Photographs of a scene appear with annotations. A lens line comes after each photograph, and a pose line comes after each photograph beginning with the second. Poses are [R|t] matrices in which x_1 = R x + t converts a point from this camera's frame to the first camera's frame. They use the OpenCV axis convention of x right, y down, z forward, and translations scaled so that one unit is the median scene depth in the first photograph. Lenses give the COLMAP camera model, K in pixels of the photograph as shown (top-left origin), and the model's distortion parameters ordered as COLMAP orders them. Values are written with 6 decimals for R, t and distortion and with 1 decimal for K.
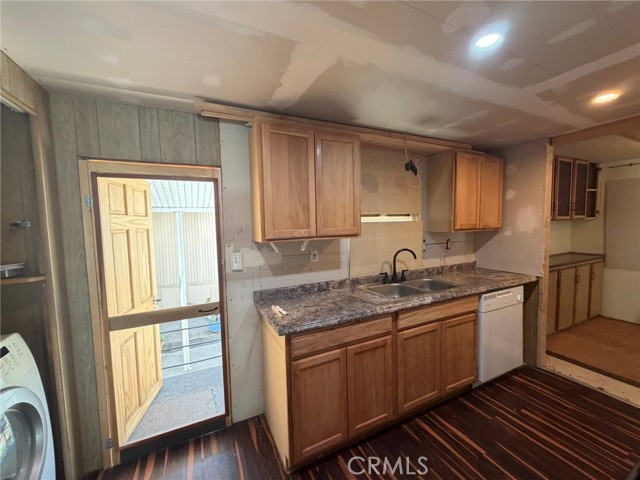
lens RADIAL K [[256.2, 0, 318.6], [0, 256.2, 239.2], [0, 0, 1]] dist [-0.000003, 0.000333]
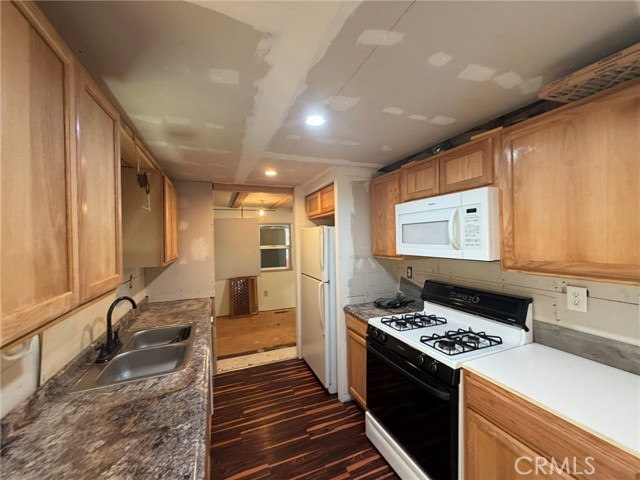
lens RADIAL K [[256.2, 0, 316.9], [0, 256.2, 239.6], [0, 0, 1]] dist [-0.000003, 0.000333]
pose [[0.068978, 0.012646, 0.997538, -0.363452], [0.082846, 0.996393, -0.018360, -0.071274], [-0.994172, 0.083909, 0.067681, 0.527695]]
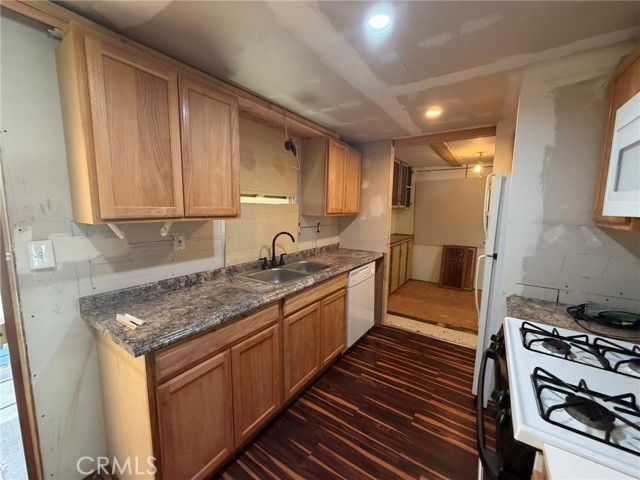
lens RADIAL K [[256.2, 0, 318.1], [0, 256.2, 239.3], [0, 0, 1]] dist [-0.000003, 0.000333]
pose [[0.866272, -0.028485, 0.498761, -0.042431], [0.001283, 0.998497, 0.054797, 0.014093], [-0.499572, -0.046829, 0.865006, 0.114282]]
